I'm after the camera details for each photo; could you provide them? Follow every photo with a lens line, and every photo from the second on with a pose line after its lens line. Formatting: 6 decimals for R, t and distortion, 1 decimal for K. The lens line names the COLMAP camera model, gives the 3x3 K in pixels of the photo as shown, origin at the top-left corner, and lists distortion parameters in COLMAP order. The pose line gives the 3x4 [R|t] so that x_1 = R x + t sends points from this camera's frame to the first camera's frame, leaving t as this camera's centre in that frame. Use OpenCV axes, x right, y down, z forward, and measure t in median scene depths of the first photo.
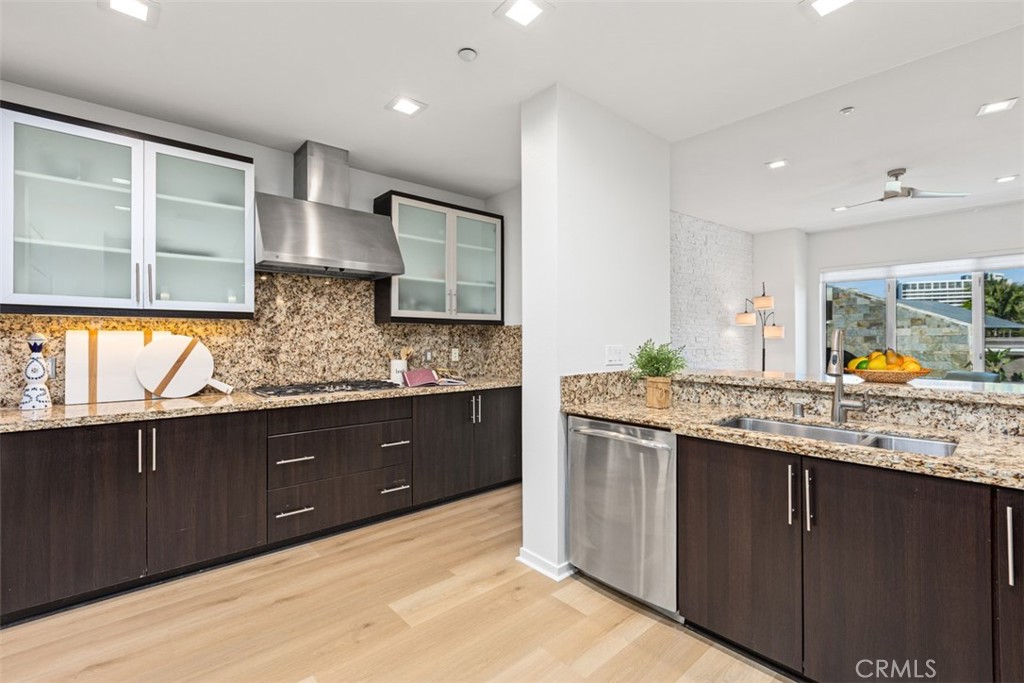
lens RADIAL K [[454.6, 0, 510.4], [0, 454.6, 336.4], [0, 0, 1]] dist [0.001760, 0.000086]
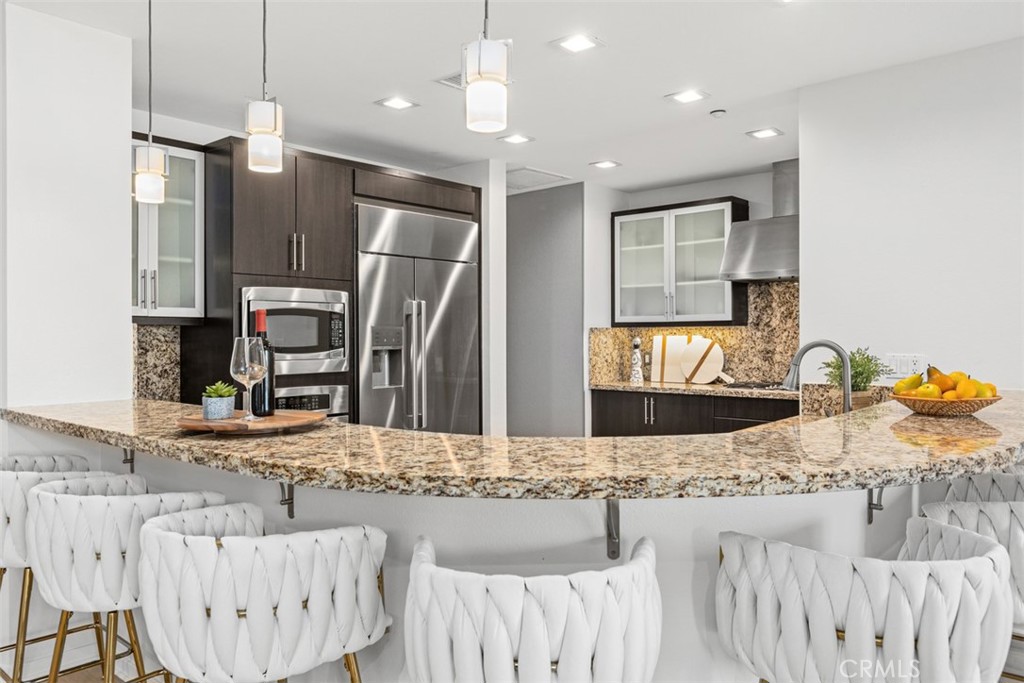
lens RADIAL K [[739.2, 0, 512.0], [0, 739.2, 341.5], [0, 0, 1]] dist [-0.002812, -0.000191]
pose [[0.127876, 0.008968, -0.991750, 1.324530], [0.012764, 0.999861, 0.010688, -0.023272], [0.991708, -0.014025, 0.127743, 0.140566]]
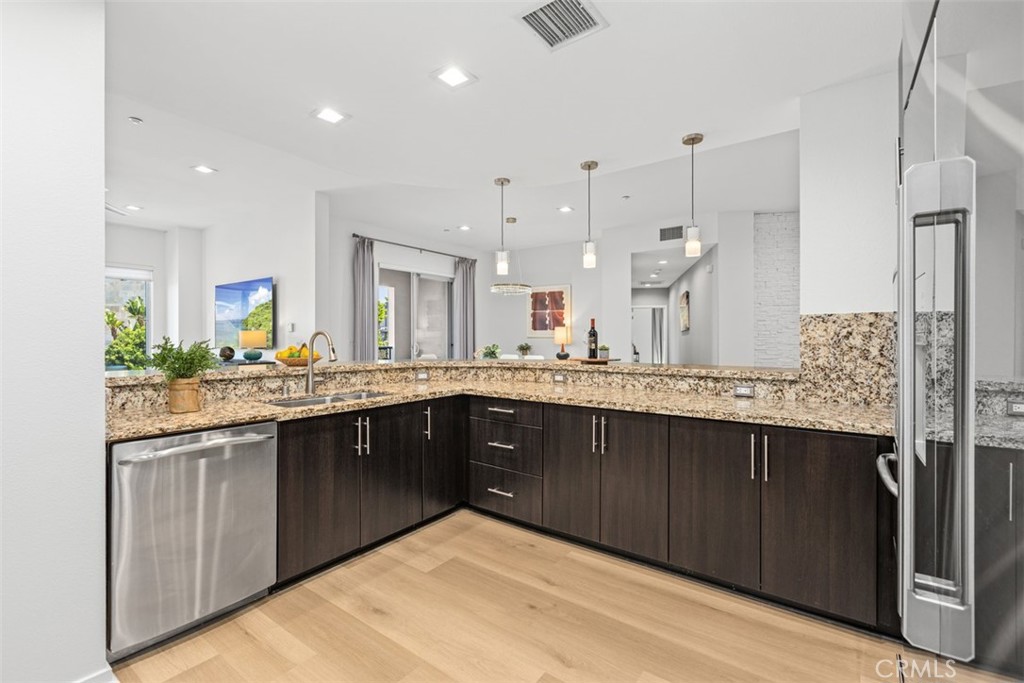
lens RADIAL K [[454.6, 0, 510.4], [0, 454.6, 336.4], [0, 0, 1]] dist [0.001760, 0.000086]
pose [[-0.206361, 0.004485, 0.978466, -0.560312], [-0.007189, 0.999956, -0.006099, 0.005386], [-0.978450, -0.008293, -0.206319, 0.447116]]
